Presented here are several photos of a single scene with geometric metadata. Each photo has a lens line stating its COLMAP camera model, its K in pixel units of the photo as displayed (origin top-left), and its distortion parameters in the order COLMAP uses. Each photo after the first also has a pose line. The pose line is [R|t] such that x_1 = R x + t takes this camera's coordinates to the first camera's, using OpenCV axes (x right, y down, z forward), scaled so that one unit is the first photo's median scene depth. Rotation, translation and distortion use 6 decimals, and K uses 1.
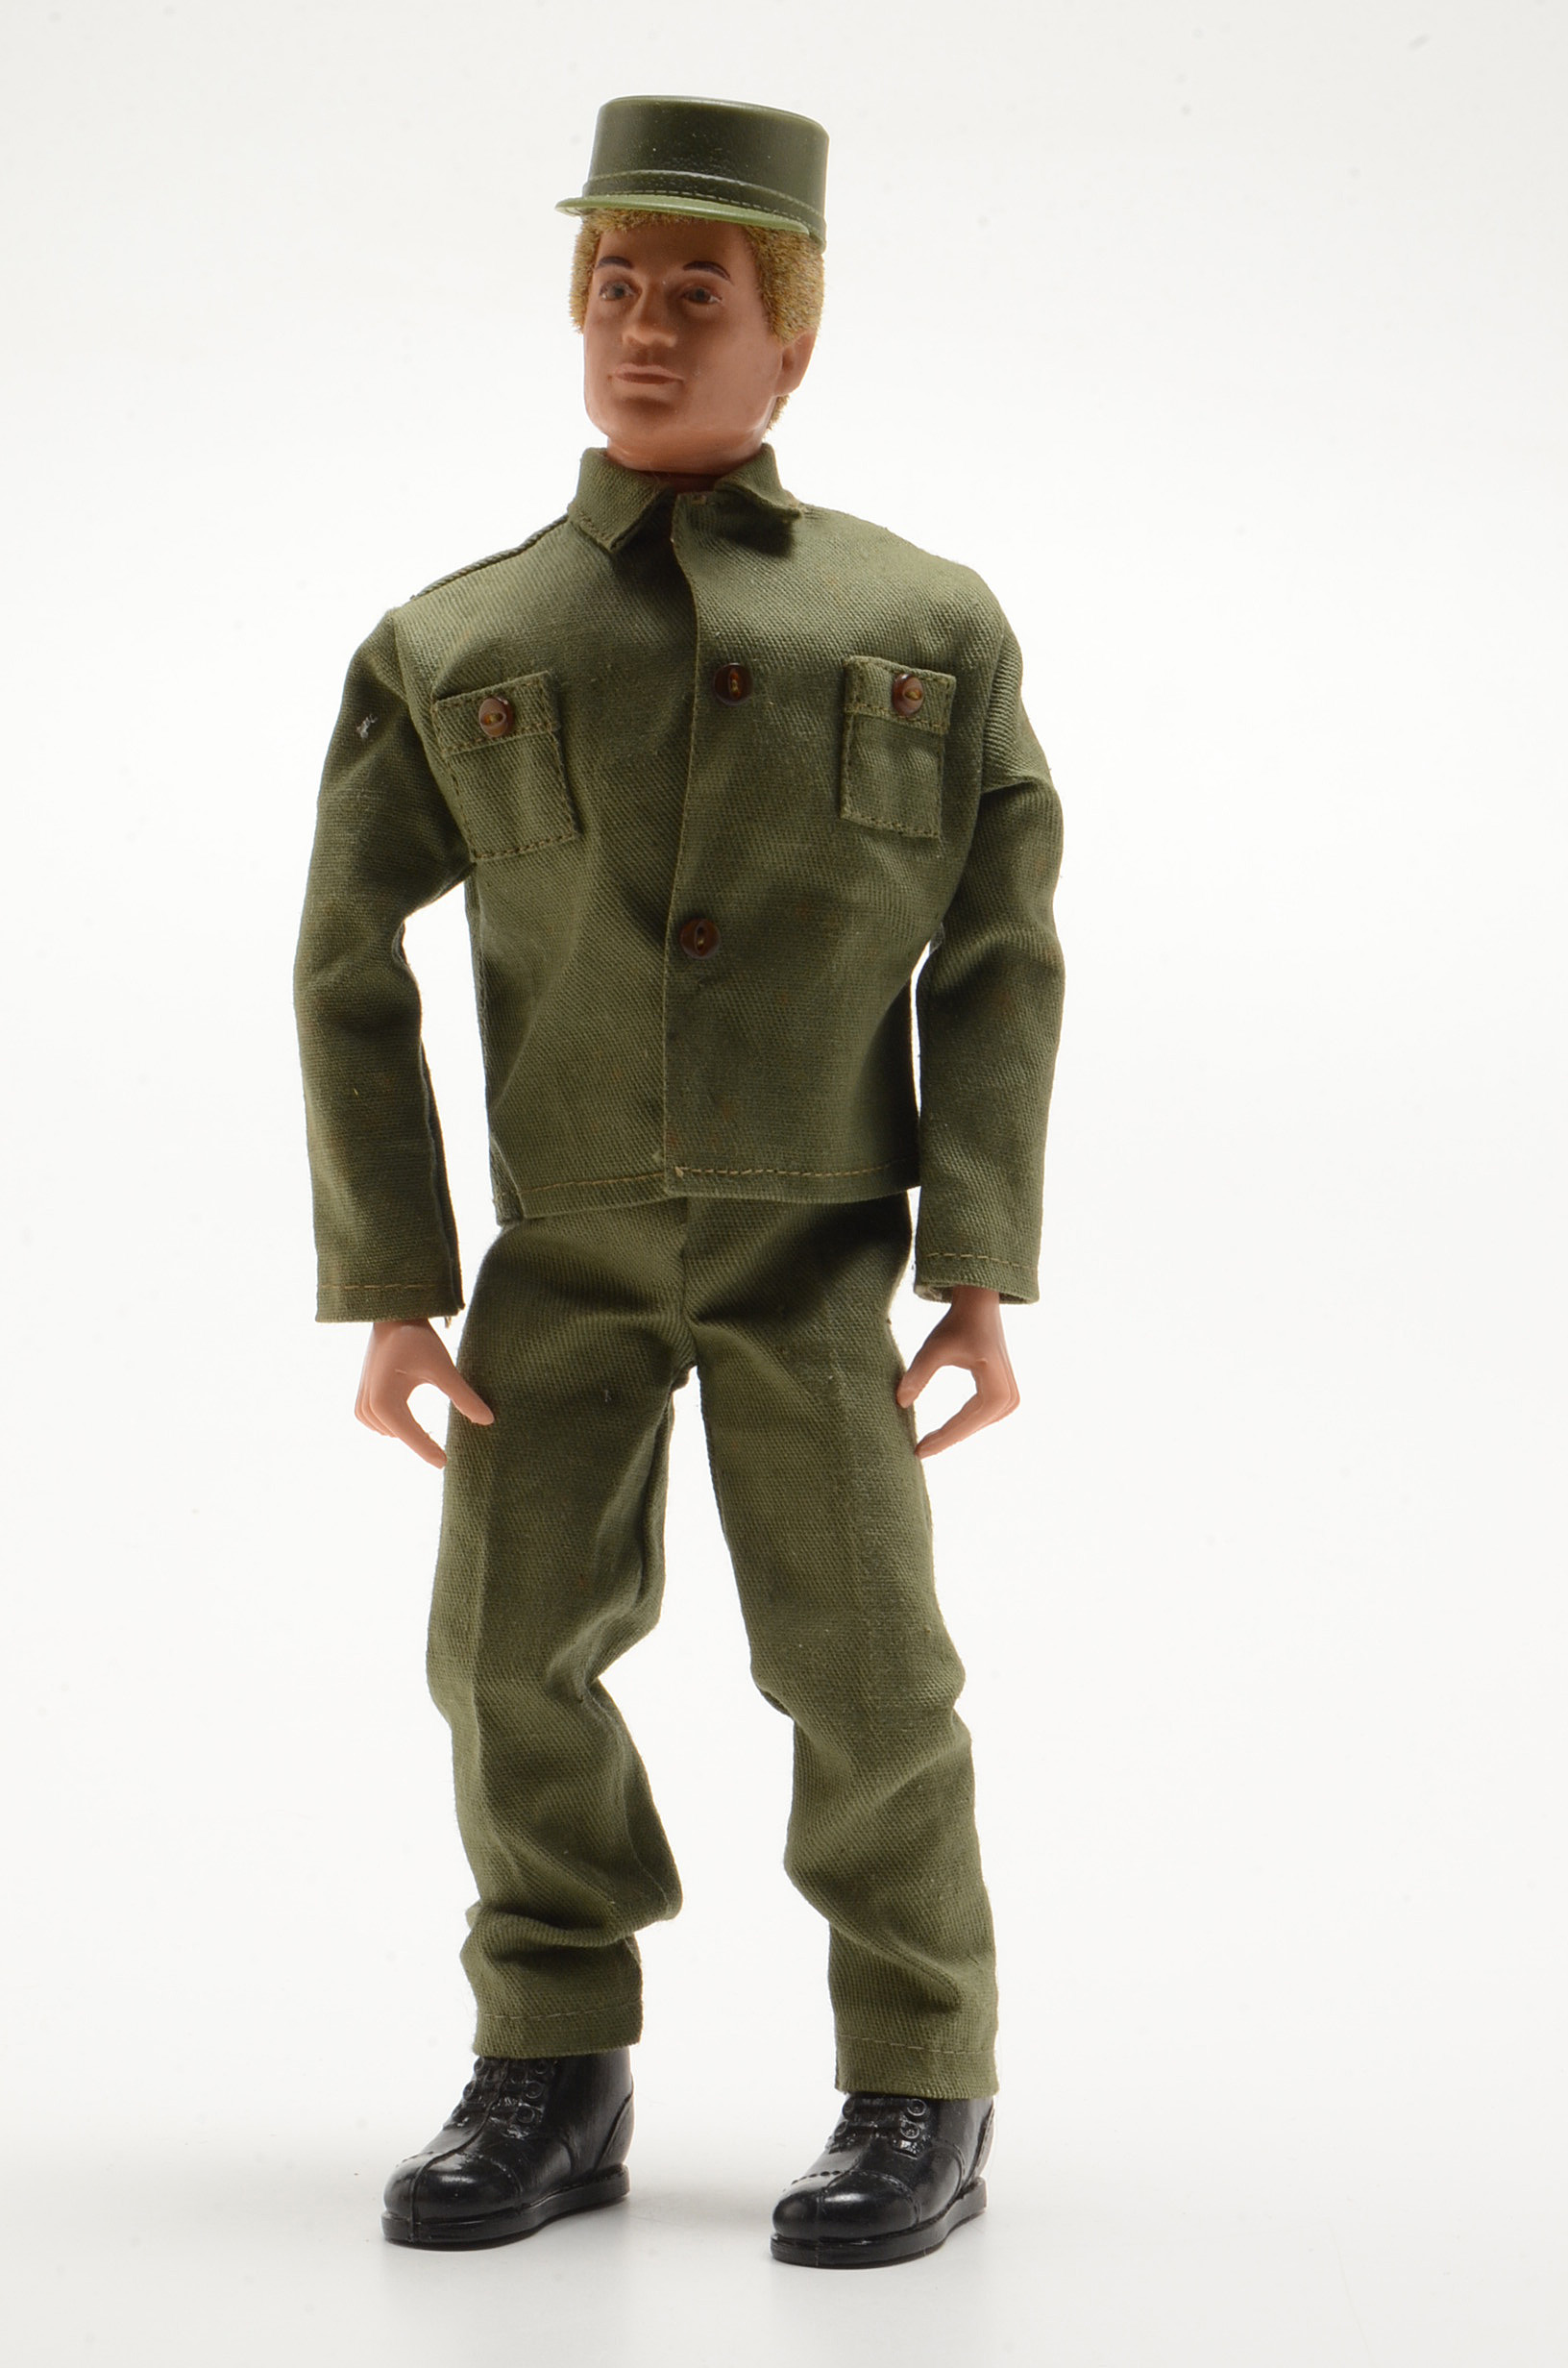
lens RADIAL K [[5300.4, 0, 744.0], [0, 5300.4, 1176.4], [0, 0, 1]] dist [-0.029701, 0.000000]
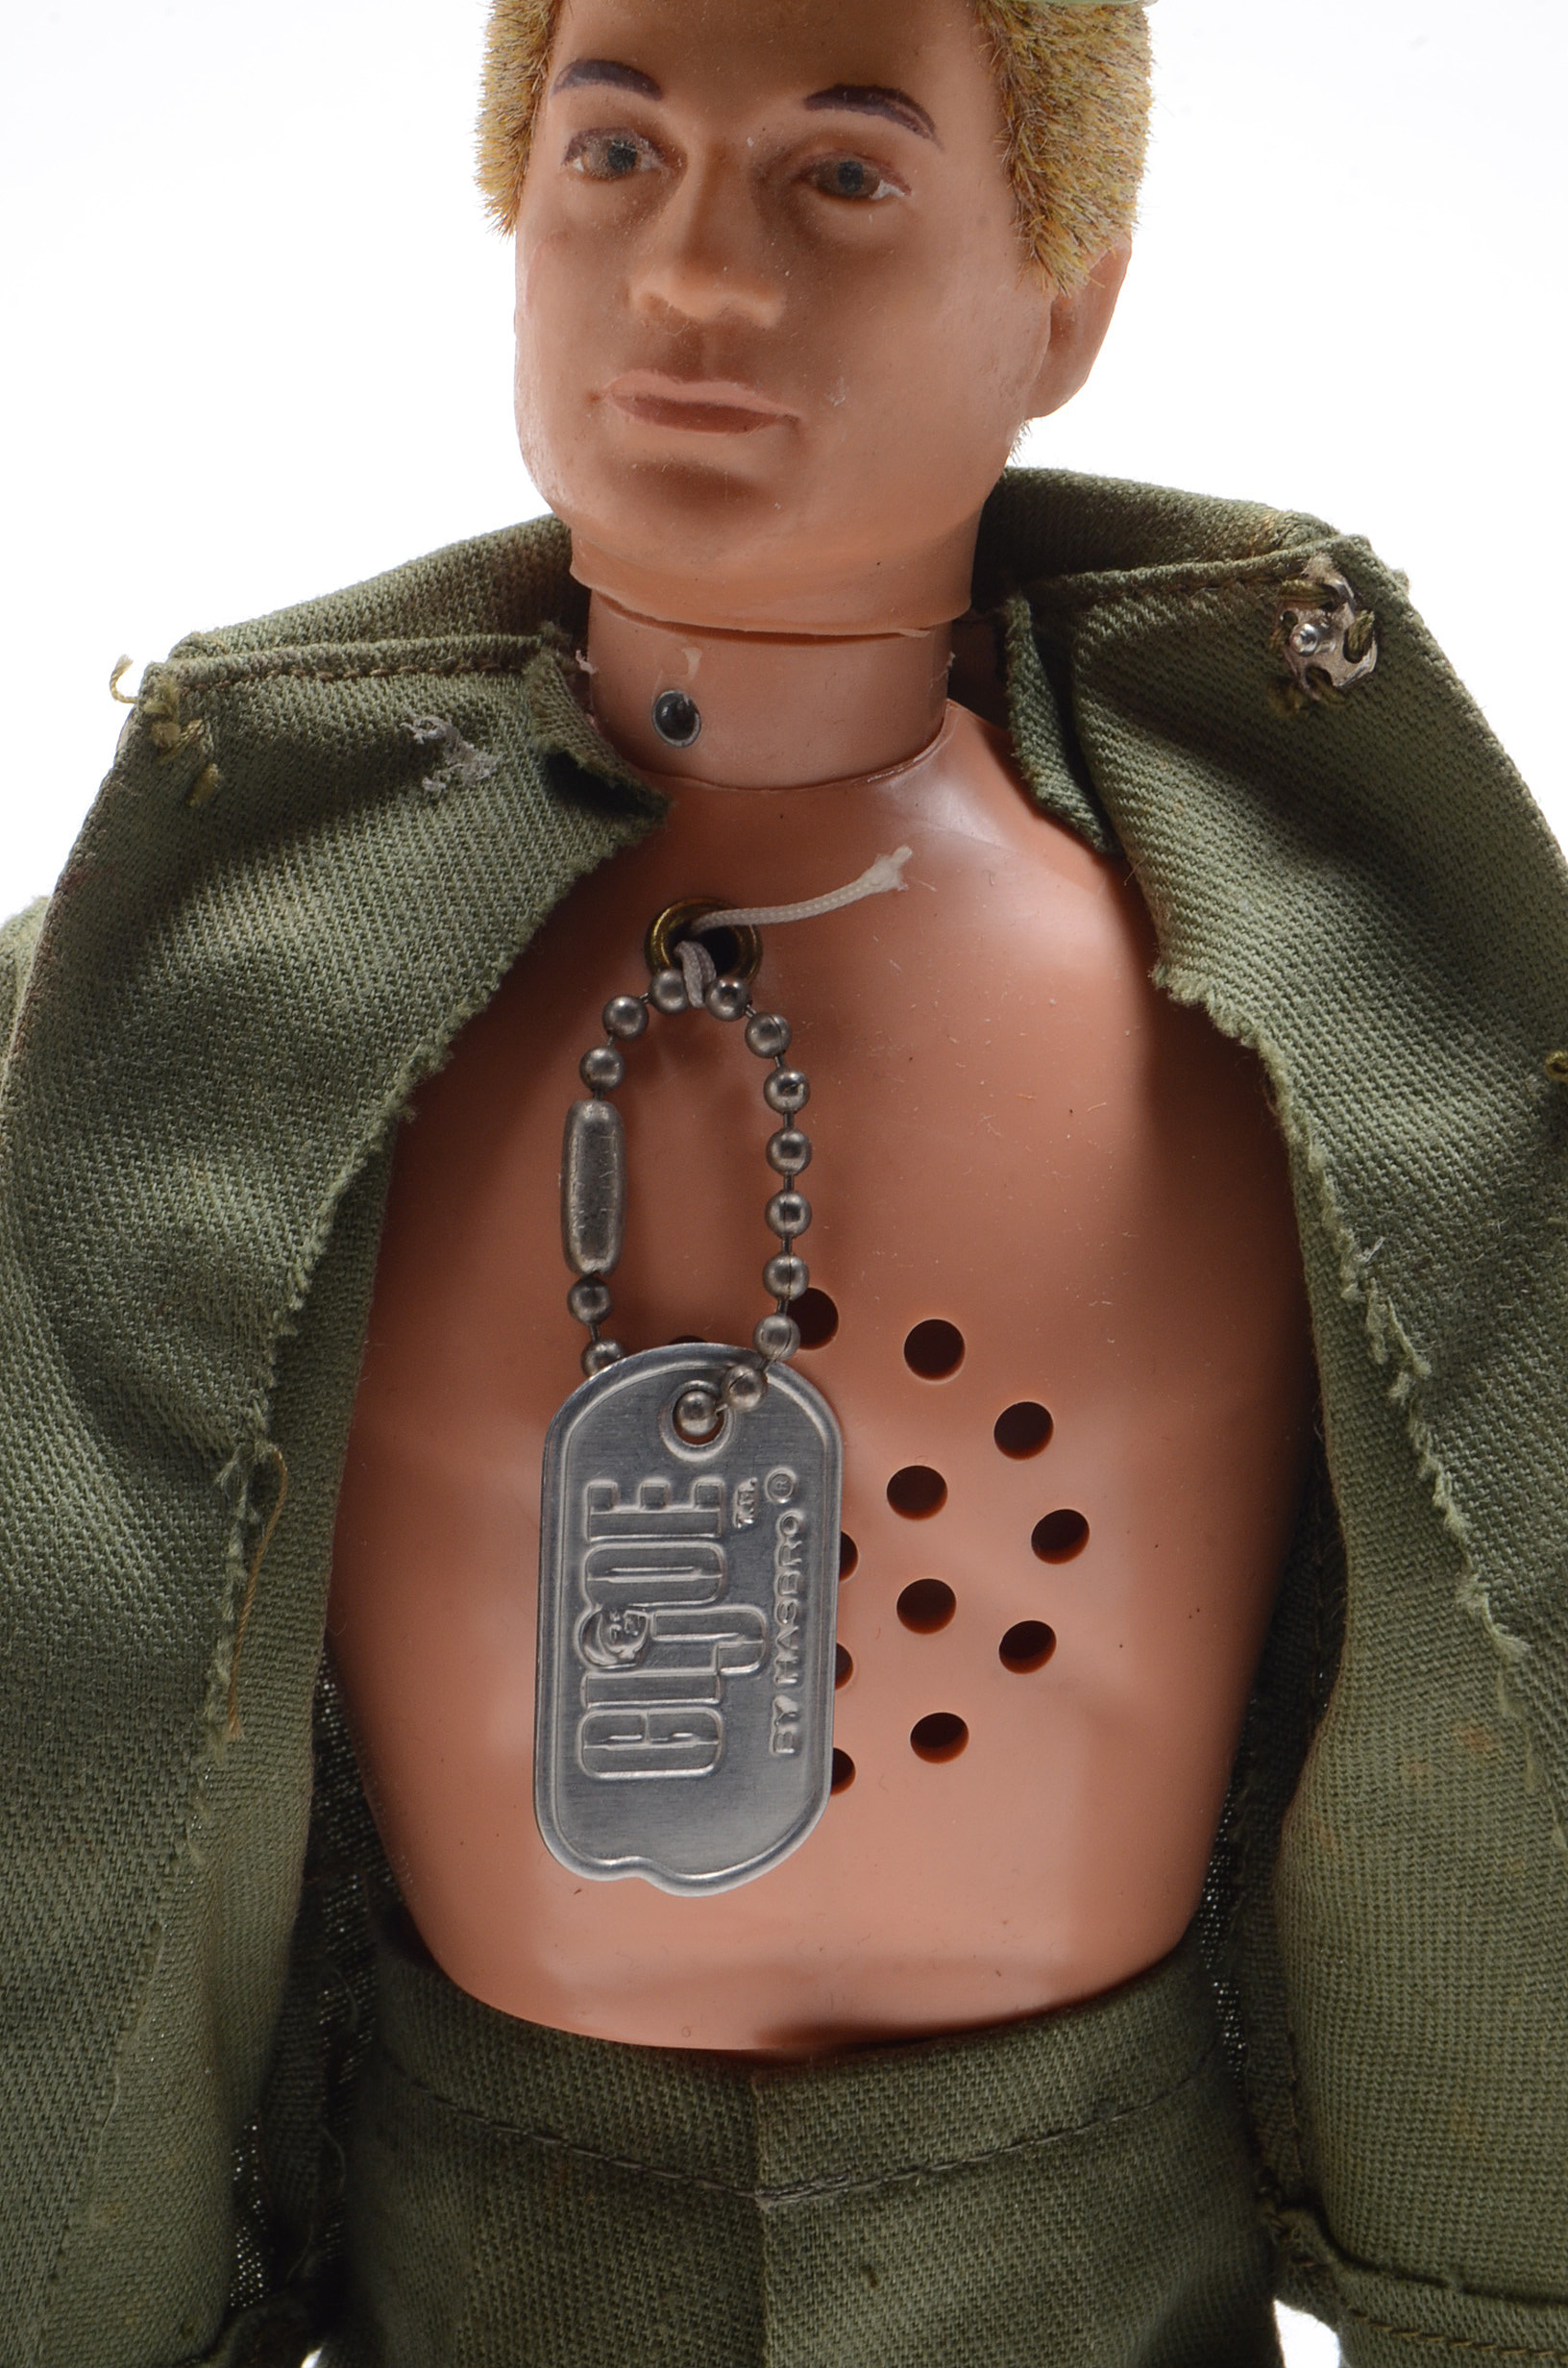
lens RADIAL K [[5300.4, 0, 788.5], [0, 5300.4, 1186.7], [0, 0, 1]] dist [-0.029701, 0.000000]
pose [[0.998846, 0.005935, 0.047654, -0.028539], [-0.012658, 0.989778, 0.142054, -0.147027], [-0.046324, -0.142493, 0.988711, 0.625051]]
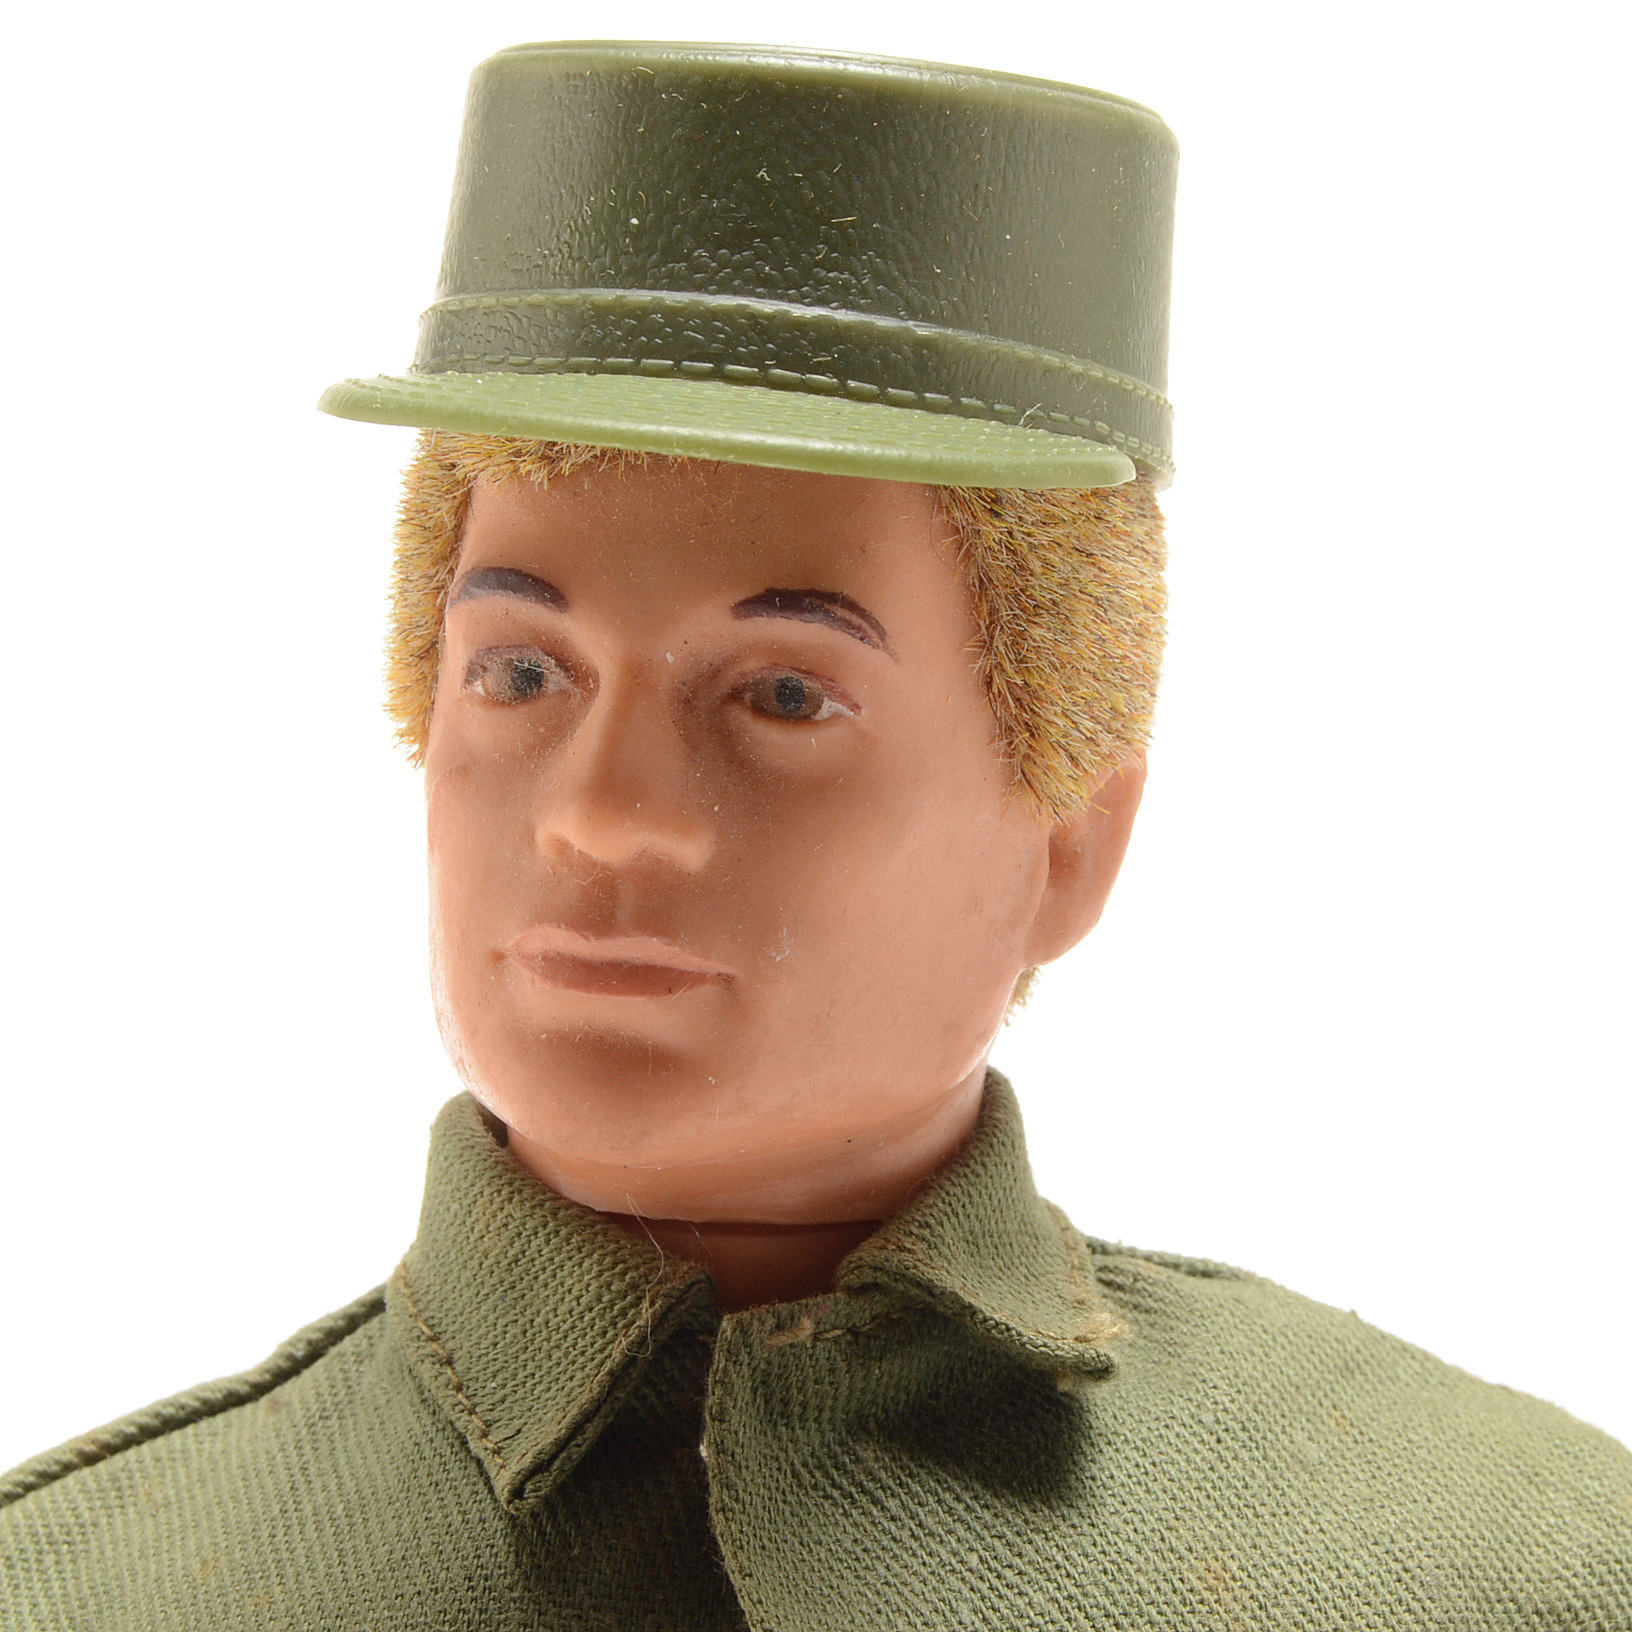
lens RADIAL K [[5311.4, 0, 811.6], [0, 5311.4, 818.7], [0, 0, 1]] dist [-0.070614, 0.000000]
pose [[0.999938, -0.008882, -0.006745, -0.004861], [0.008756, 0.999792, -0.018400, -0.150933], [0.006907, 0.018340, 0.999808, 0.681389]]
